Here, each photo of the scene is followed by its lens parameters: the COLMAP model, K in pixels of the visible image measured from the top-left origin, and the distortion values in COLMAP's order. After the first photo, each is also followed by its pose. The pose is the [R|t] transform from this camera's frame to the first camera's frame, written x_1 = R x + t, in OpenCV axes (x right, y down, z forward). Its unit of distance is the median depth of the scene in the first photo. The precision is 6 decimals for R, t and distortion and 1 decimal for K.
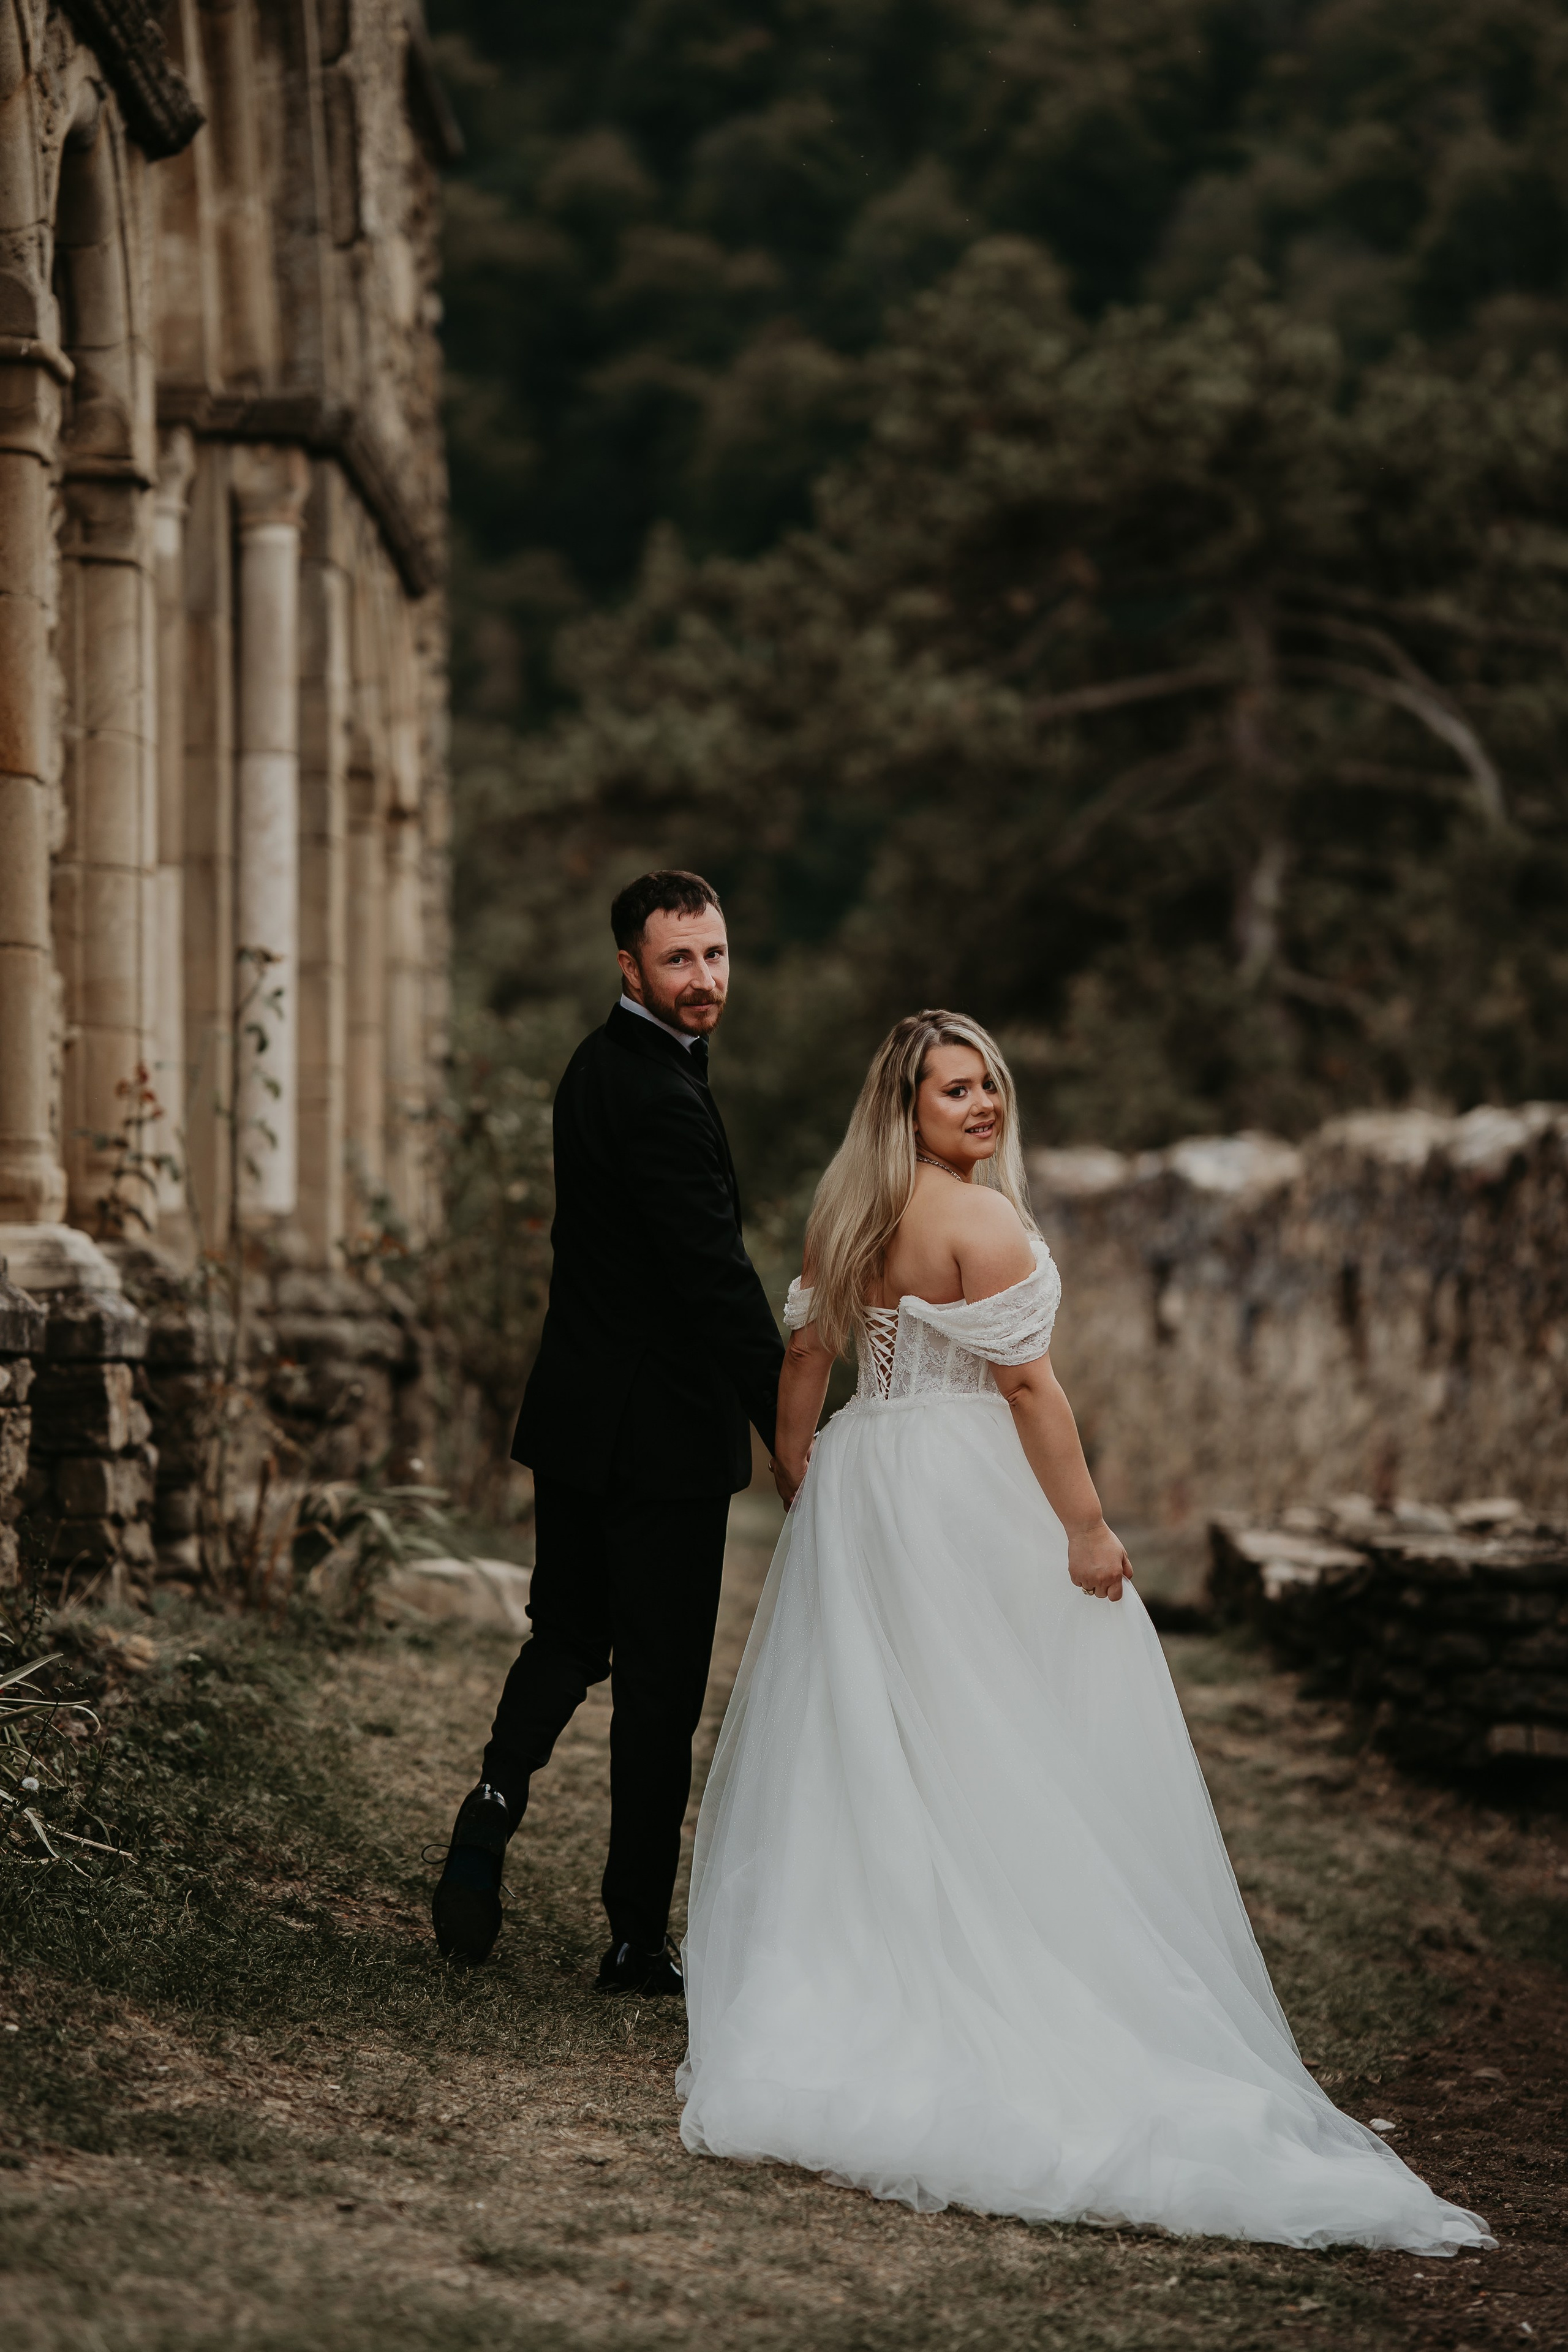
lens RADIAL K [[5311.3, 0, 841.3], [0, 5311.3, 1116.2], [0, 0, 1]] dist [0.493080, -0.056557]
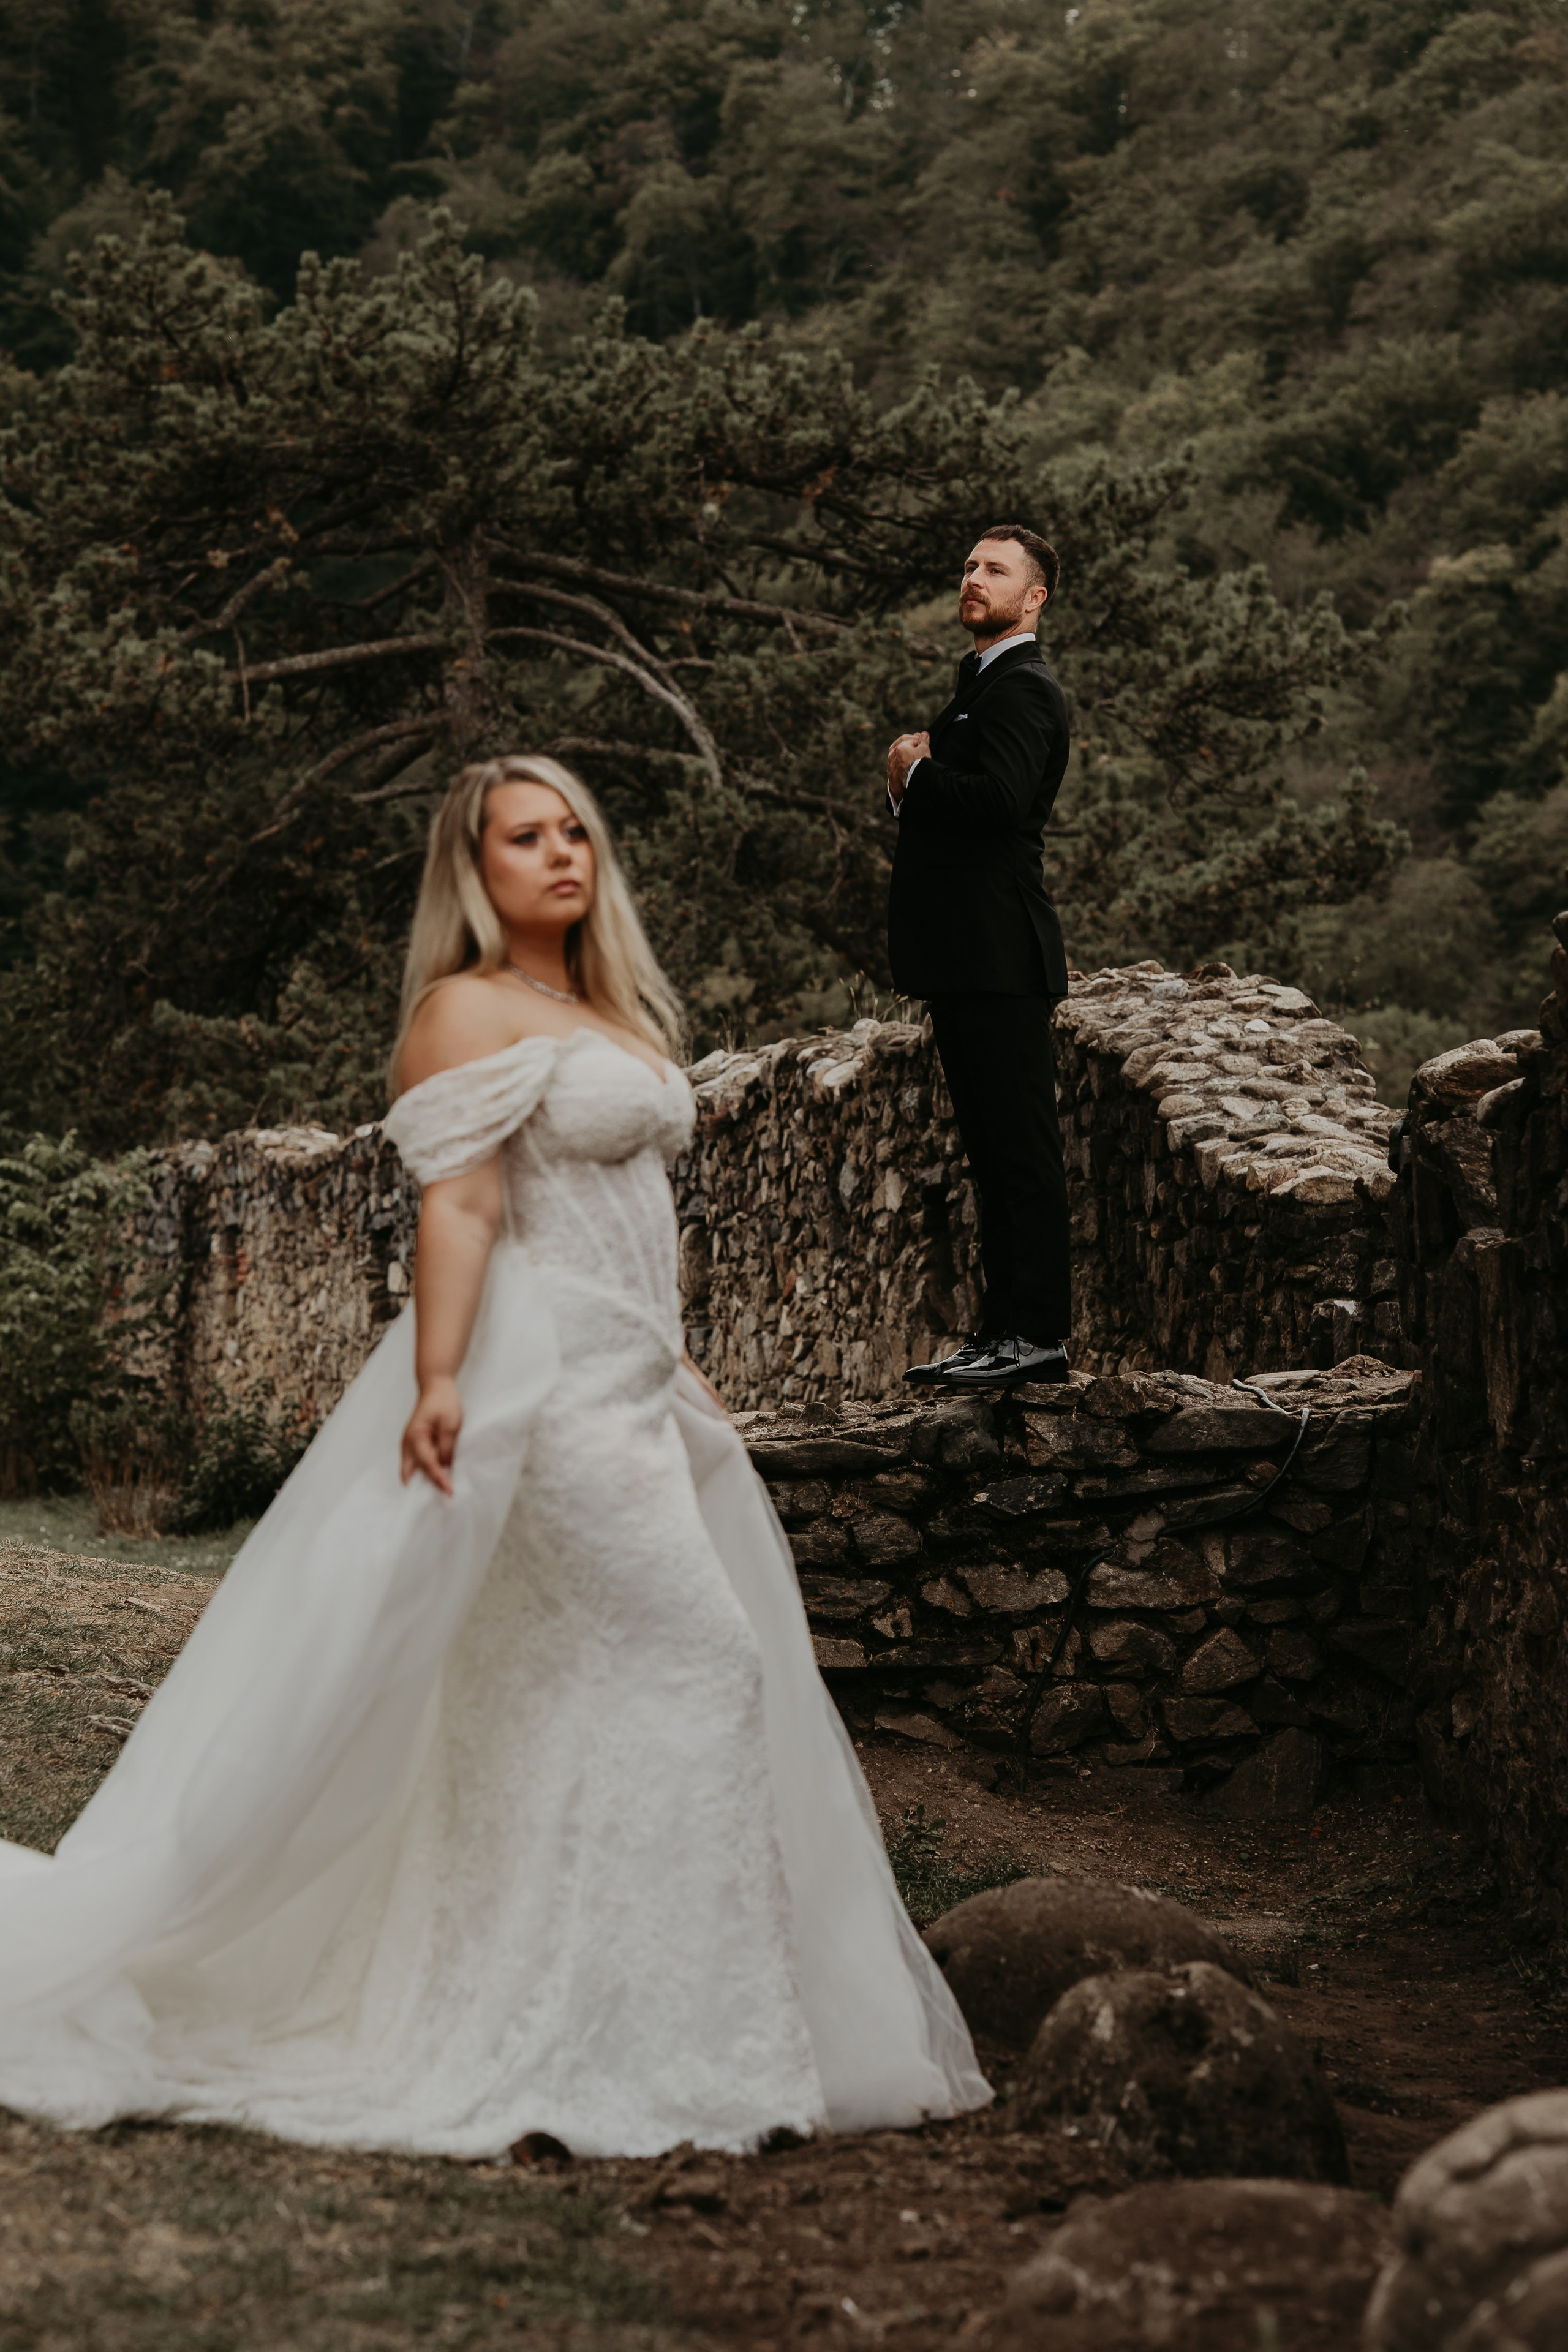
lens RADIAL K [[5311.3, 0, 841.3], [0, 5311.3, 1116.2], [0, 0, 1]] dist [0.493080, -0.056557]
pose [[0.989251, -0.017450, 0.145184, 0.002606], [0.018181, 0.999828, -0.003712, 0.008075], [-0.145094, 0.006312, 0.989398, 0.036455]]
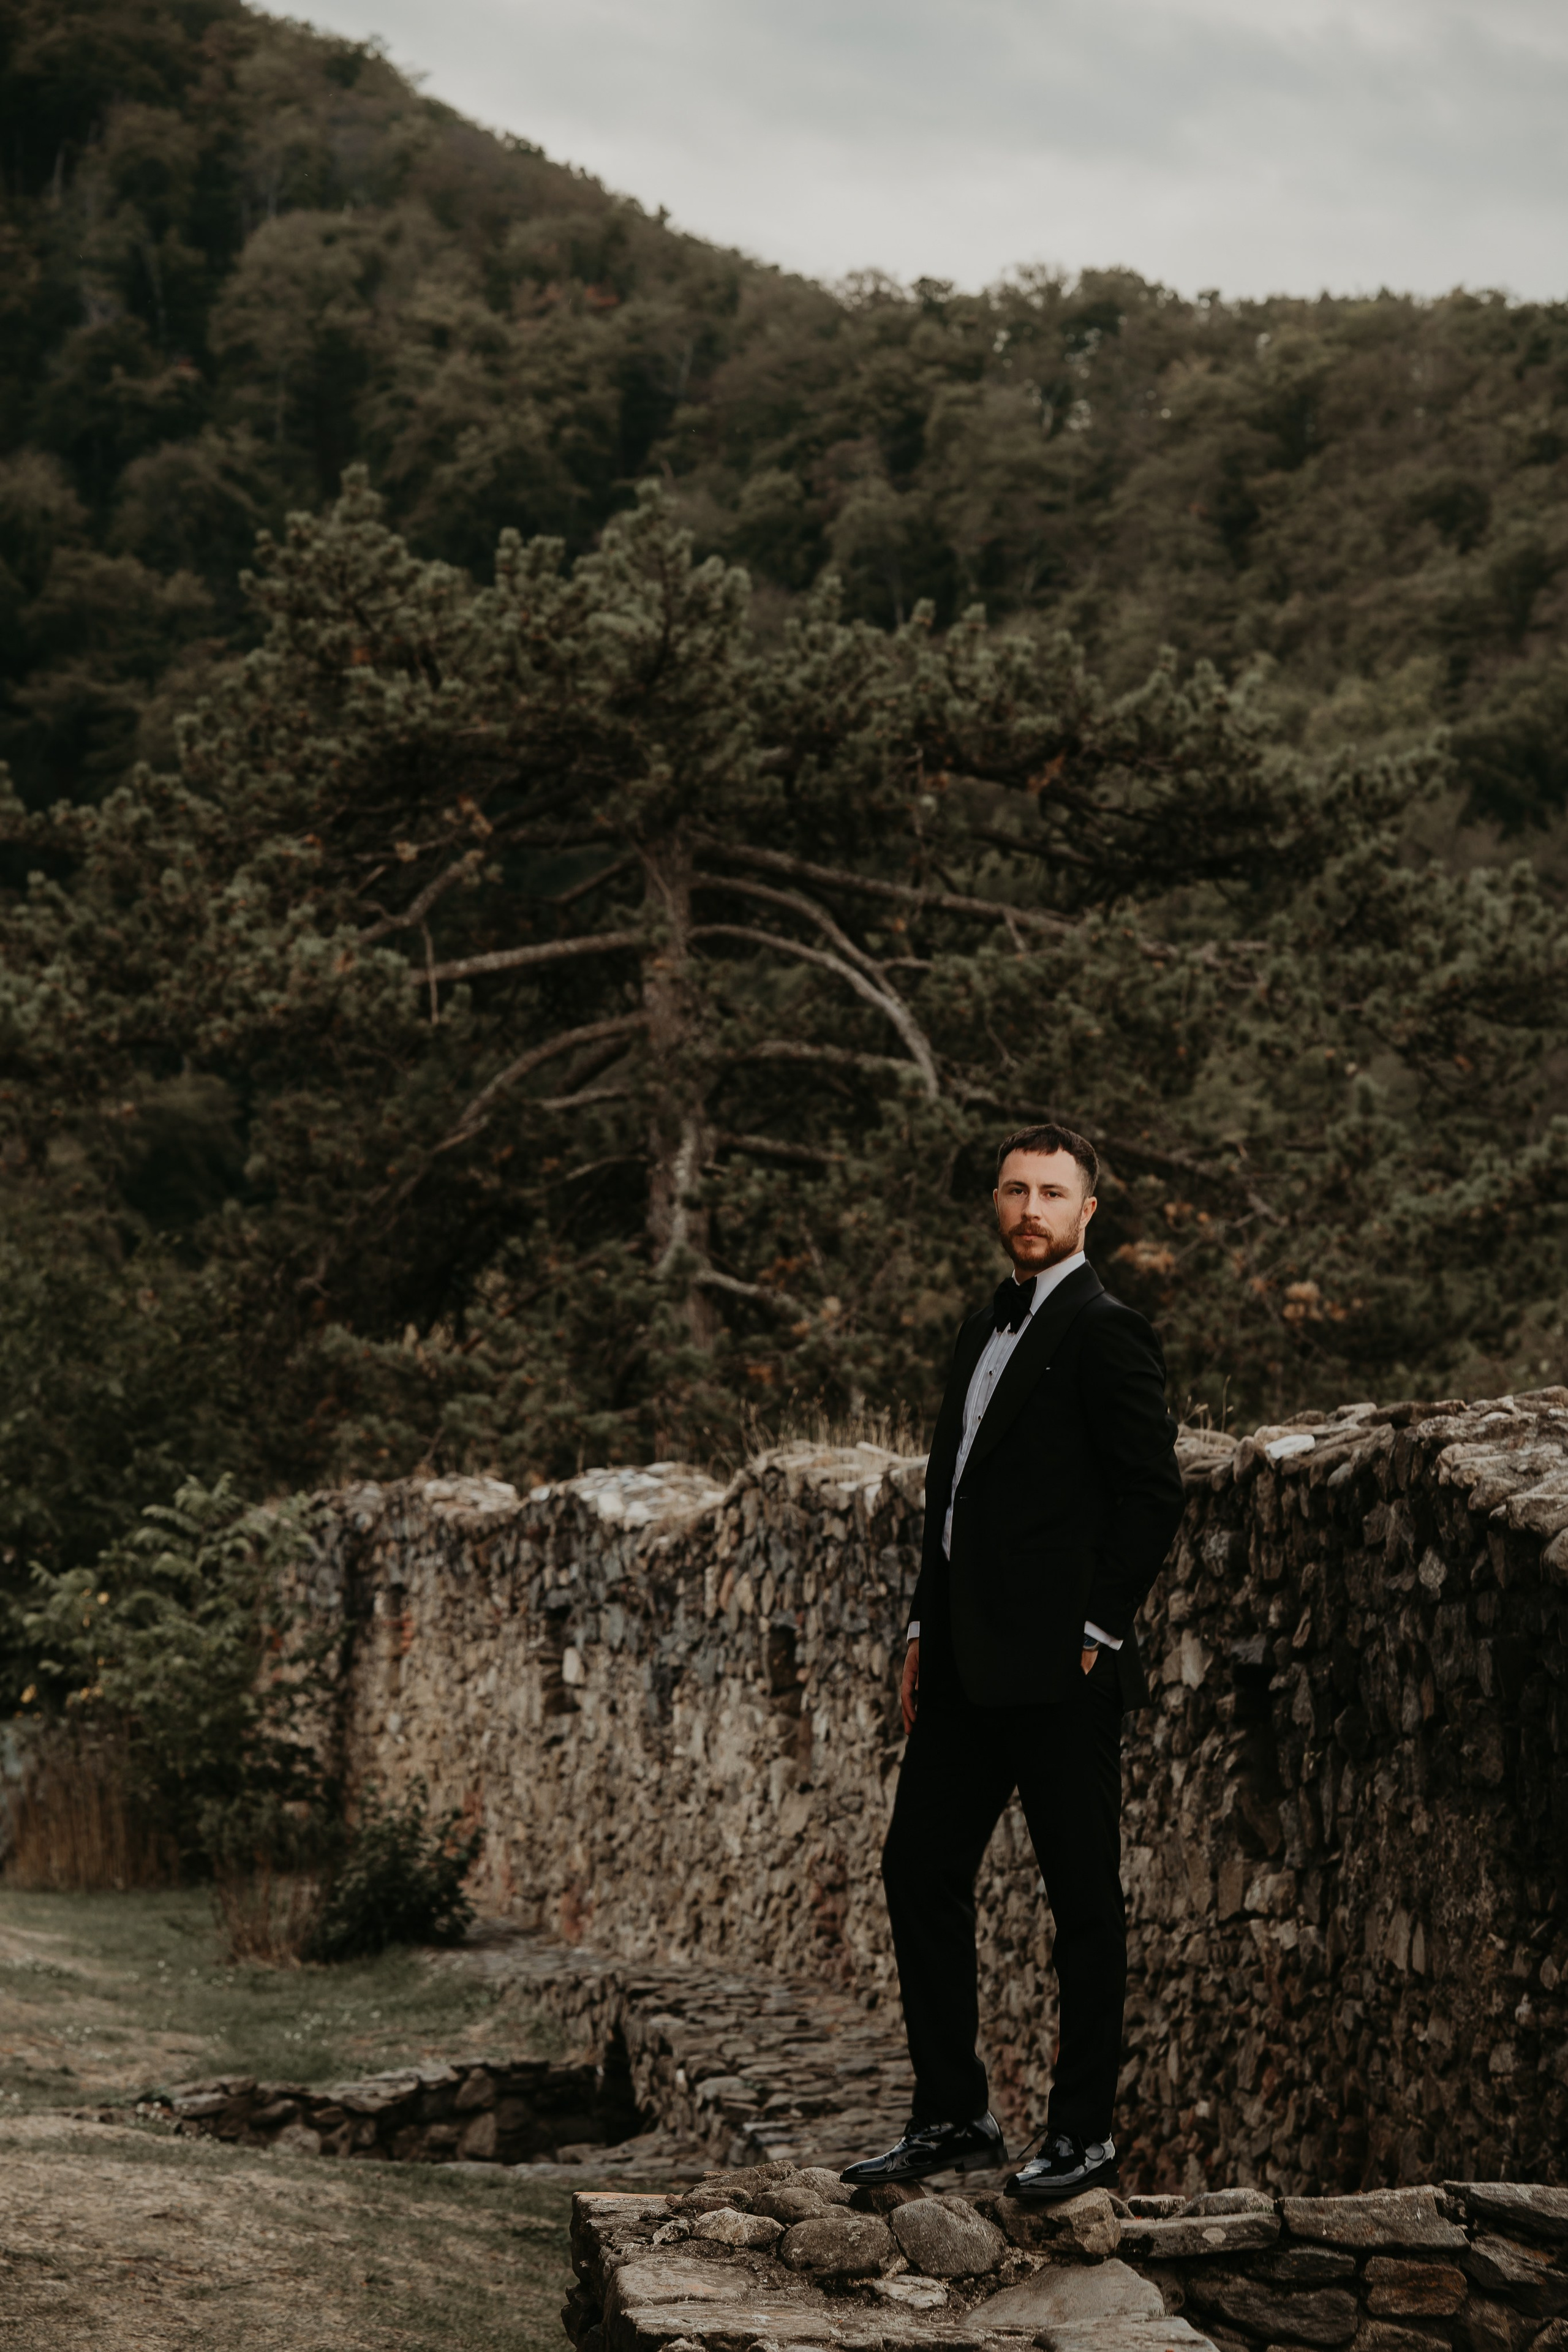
lens RADIAL K [[5075.5, 0, 784.2], [0, 5075.5, 1168.8], [0, 0, 1]] dist [0.722130, -0.150495]
pose [[0.995160, -0.001195, 0.098262, 0.011854], [0.005773, 0.998910, -0.046322, -0.003235], [-0.098100, 0.046665, 0.994082, 0.140206]]
